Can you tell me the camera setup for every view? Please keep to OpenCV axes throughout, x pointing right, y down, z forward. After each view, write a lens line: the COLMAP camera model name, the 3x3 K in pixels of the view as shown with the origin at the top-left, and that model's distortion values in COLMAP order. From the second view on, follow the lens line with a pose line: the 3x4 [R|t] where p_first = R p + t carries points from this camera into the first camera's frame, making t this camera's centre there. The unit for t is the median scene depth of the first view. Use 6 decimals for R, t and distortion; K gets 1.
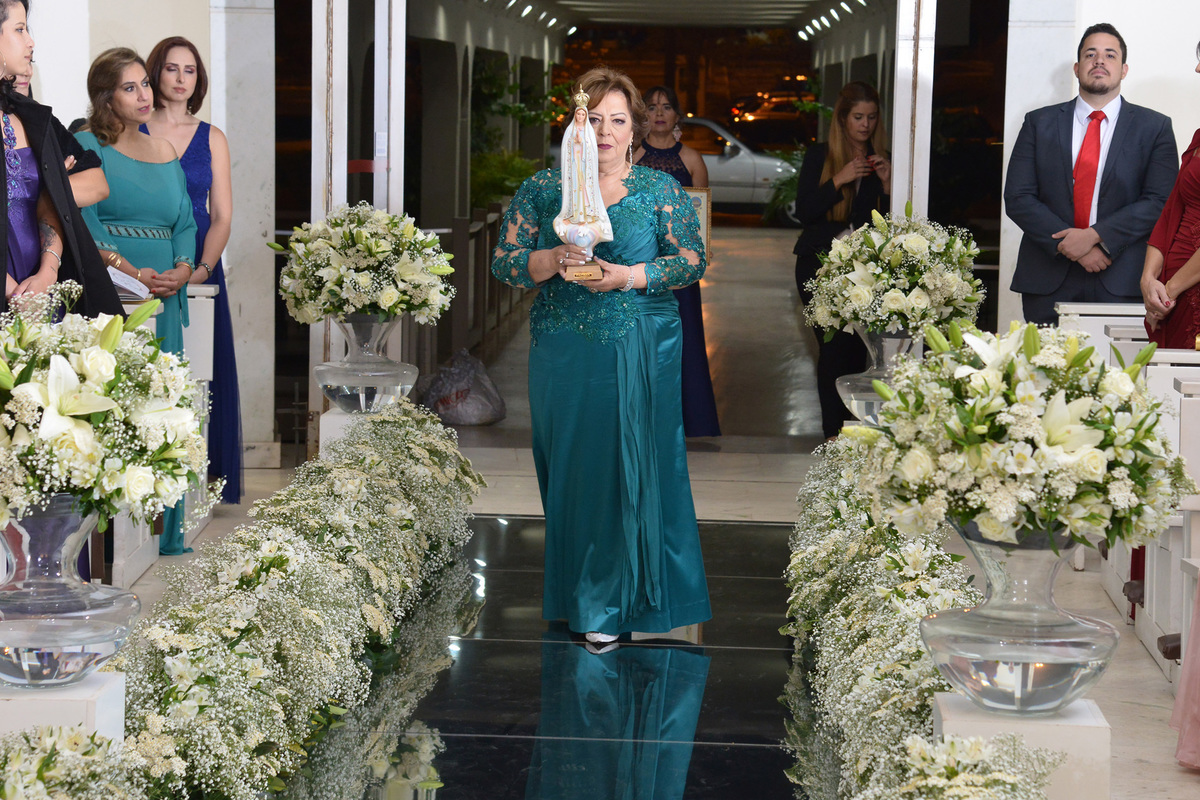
lens RADIAL K [[3186.1, 0, 600.2], [0, 3186.1, 351.1], [0, 0, 1]] dist [0.480938, 0.145470]
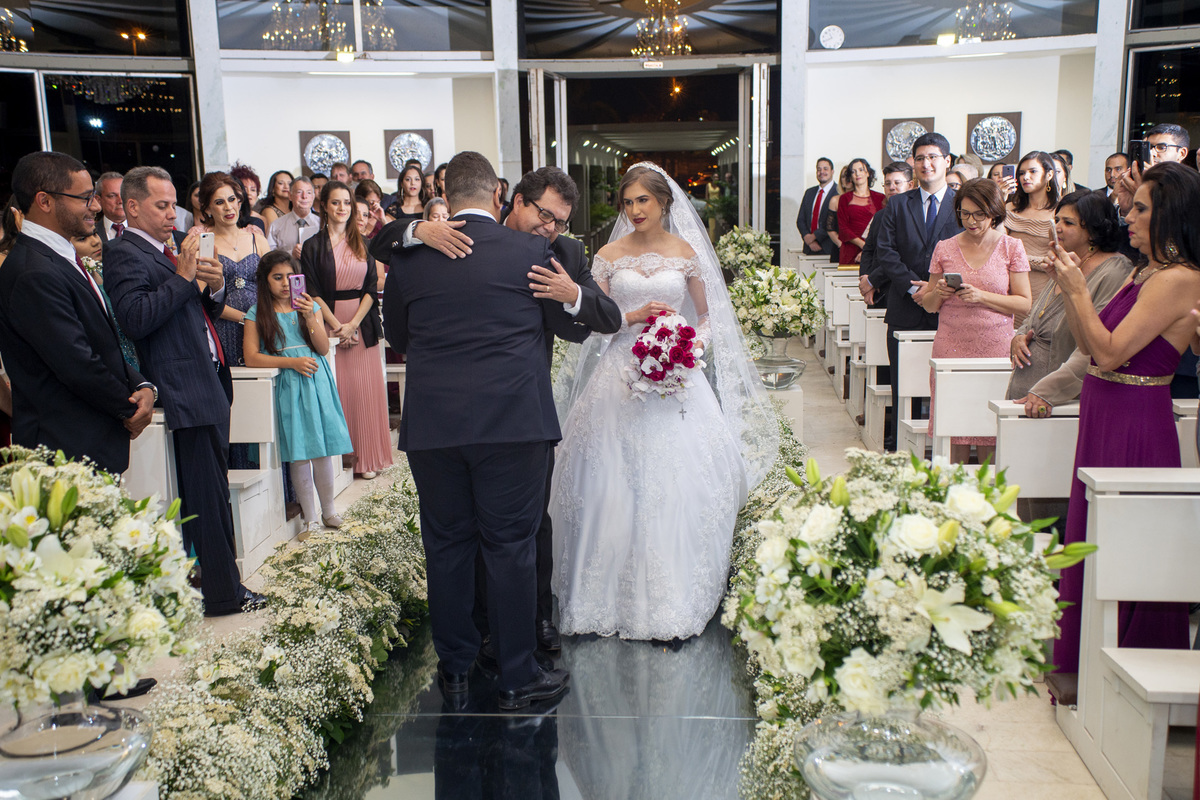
lens RADIAL K [[1266.0, 0, 603.4], [0, 1266.0, 400.1], [0, 0, 1]] dist [0.007070, 0.001919]
pose [[0.998896, -0.034025, -0.032387, -0.000247], [0.037013, 0.994630, 0.096649, -0.004493], [0.028925, -0.097741, 0.994791, -0.249697]]
